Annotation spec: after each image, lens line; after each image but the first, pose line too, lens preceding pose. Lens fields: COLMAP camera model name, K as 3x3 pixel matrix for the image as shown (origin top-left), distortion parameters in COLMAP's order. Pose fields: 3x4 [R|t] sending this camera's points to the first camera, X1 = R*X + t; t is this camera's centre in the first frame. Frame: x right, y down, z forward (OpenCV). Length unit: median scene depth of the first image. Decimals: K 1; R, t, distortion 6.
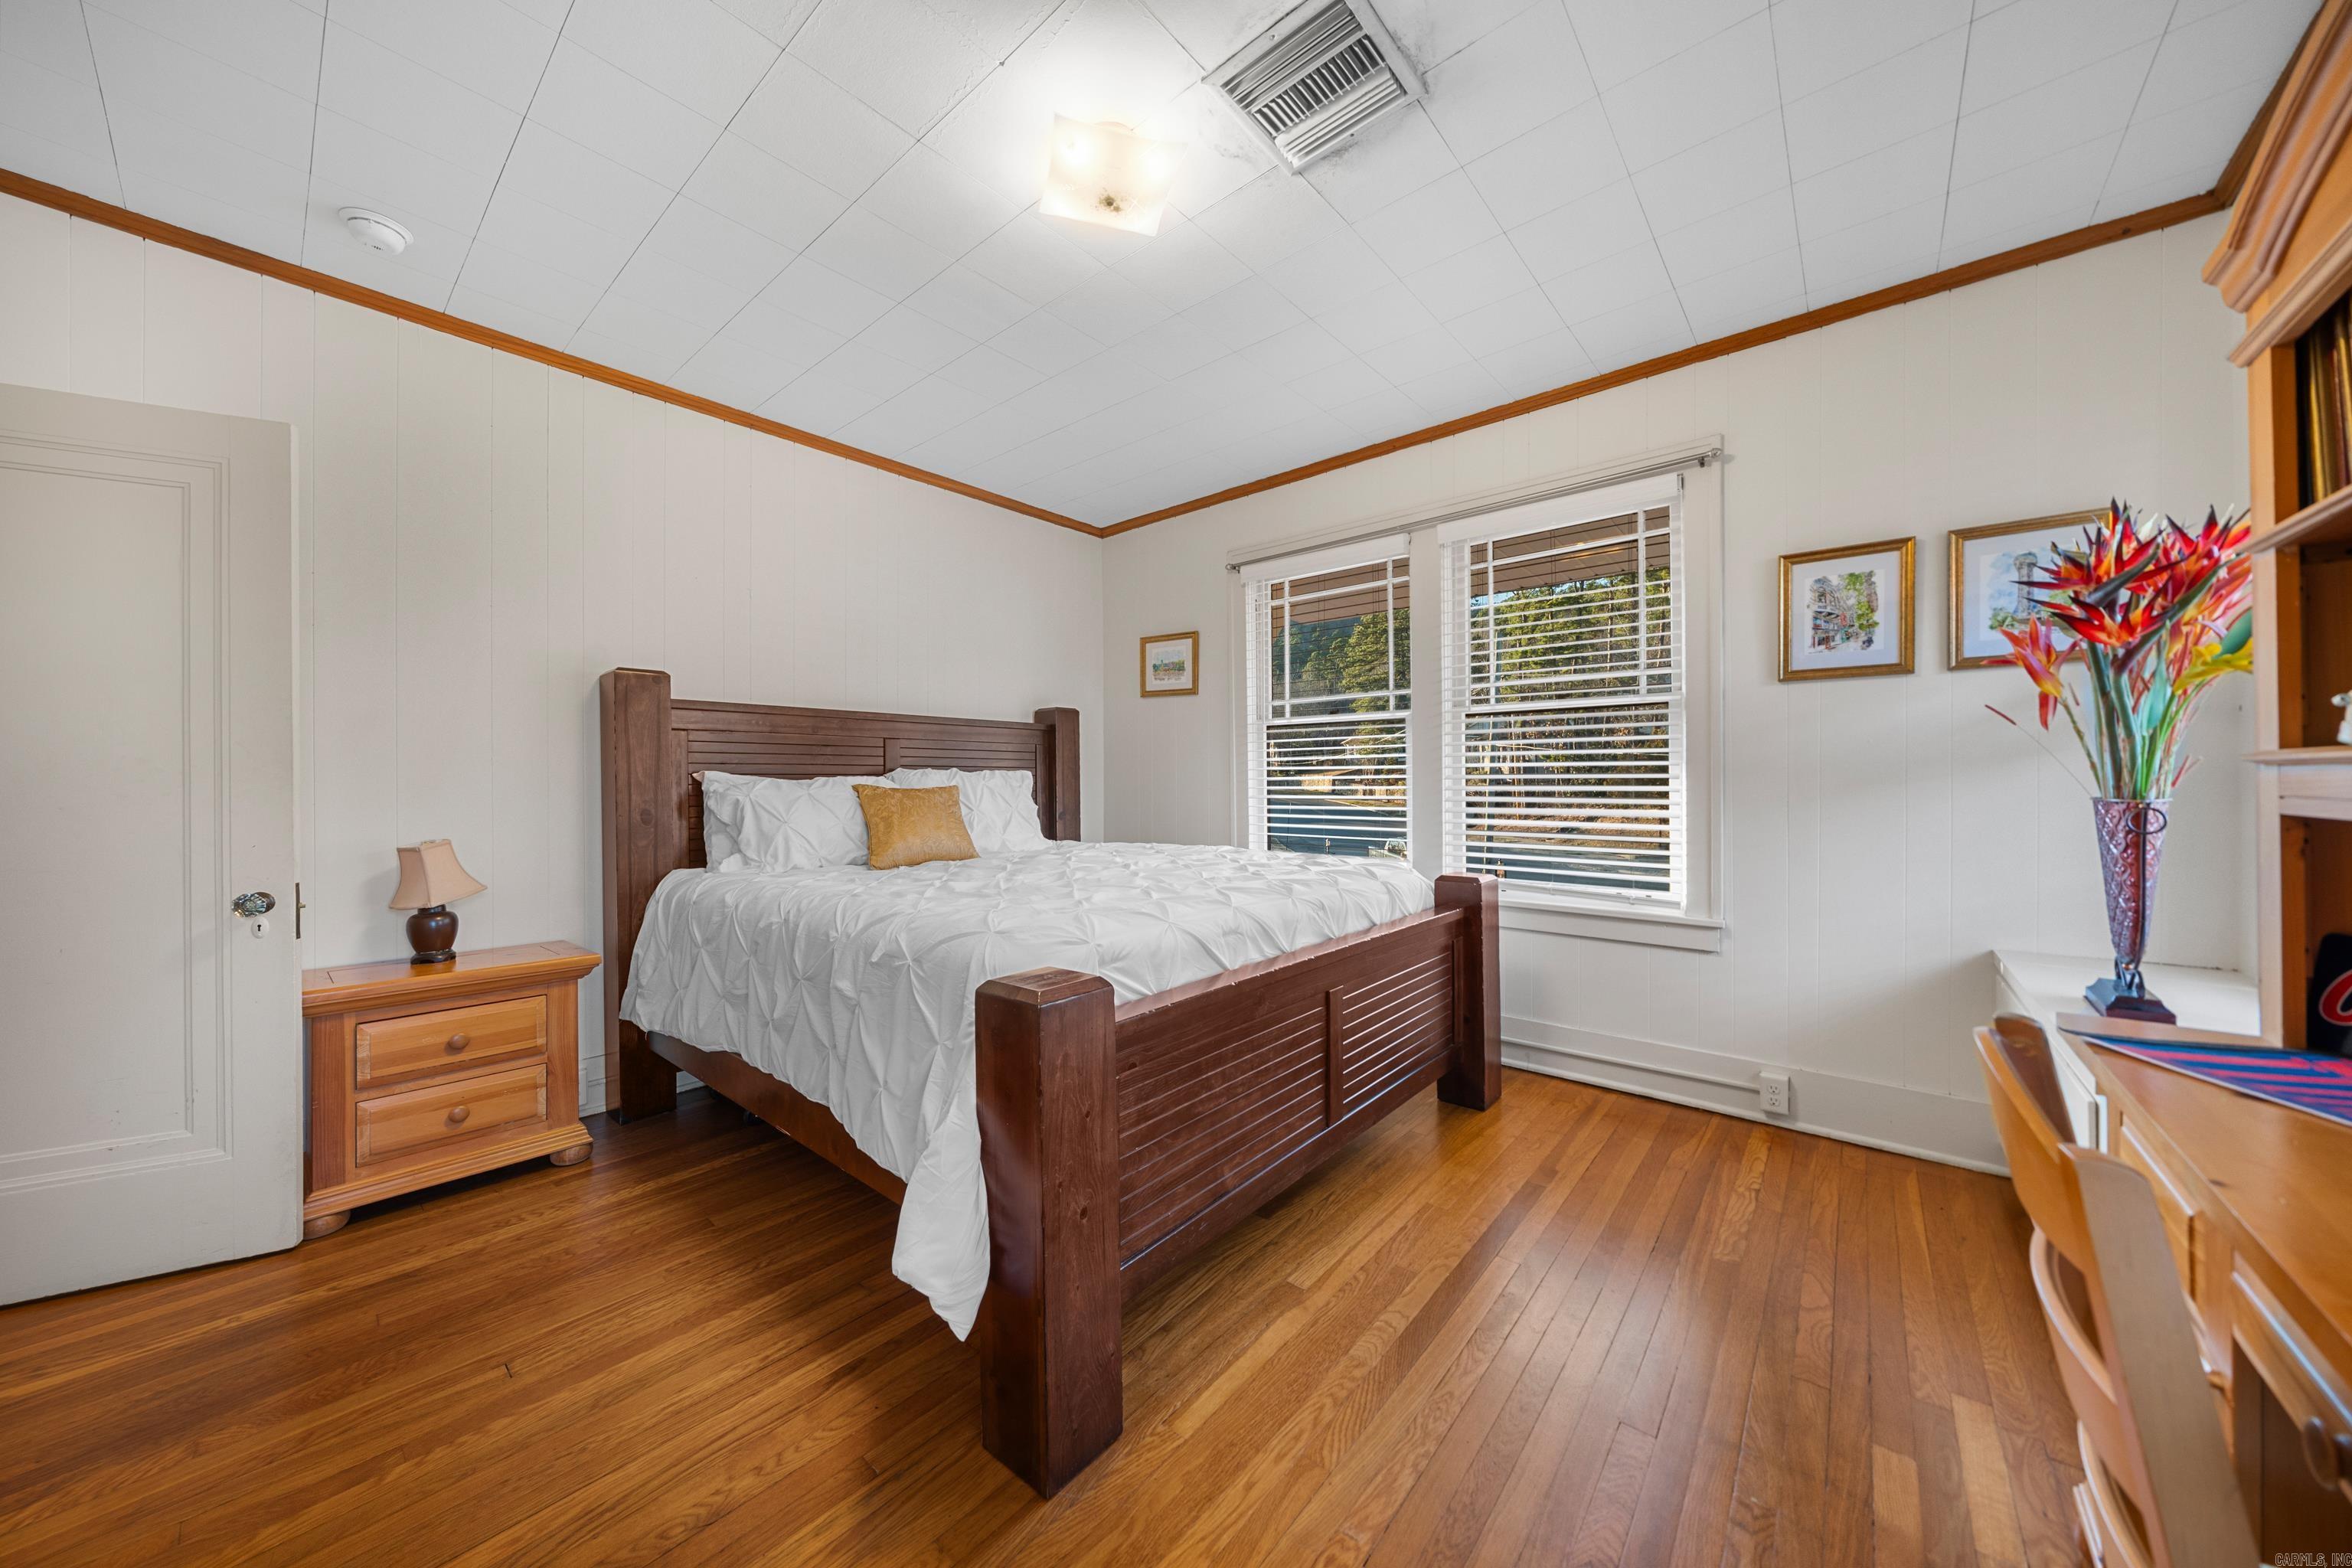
lens RADIAL K [[815.4, 0, 1186.3], [0, 815.4, 779.7], [0, 0, 1]] dist [-0.004781, -0.000221]
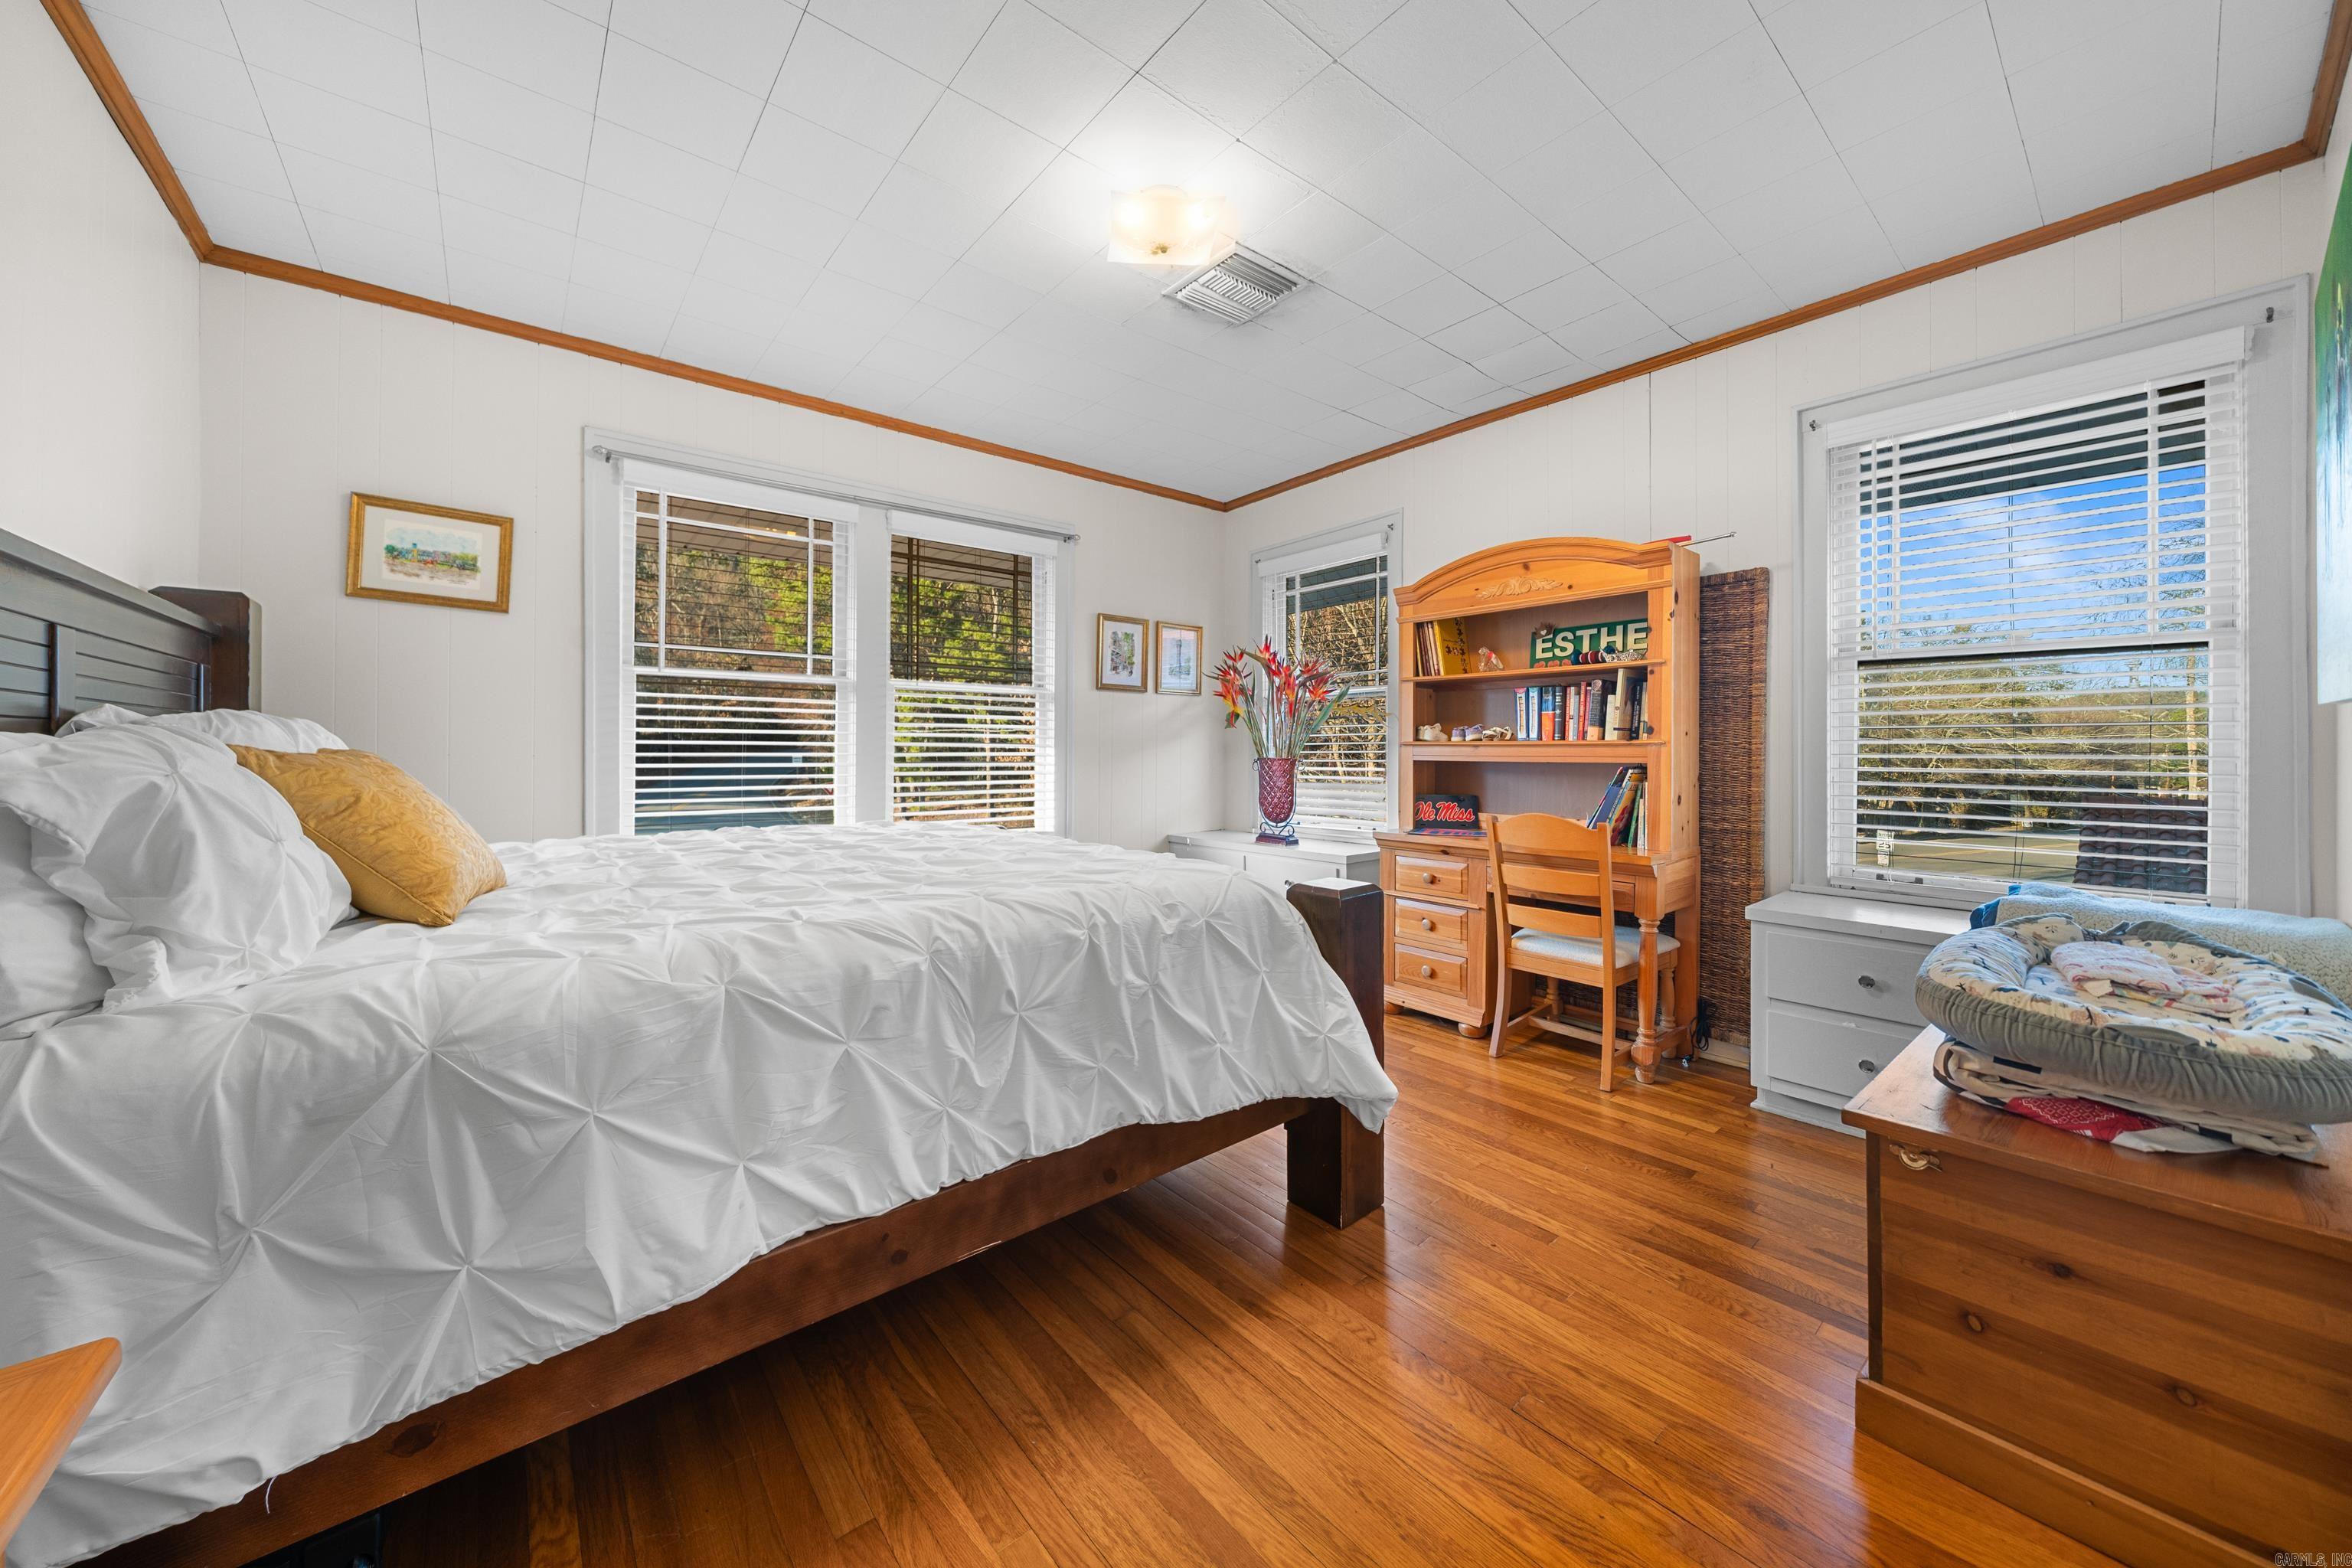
lens RADIAL K [[815.4, 0, 1188.5], [0, 815.4, 764.8], [0, 0, 1]] dist [-0.004781, -0.000221]
pose [[0.171202, -0.008270, 0.985201, -0.651118], [-0.004778, 0.999946, 0.009224, 0.011008], [-0.985224, -0.006287, 0.171153, 0.410326]]
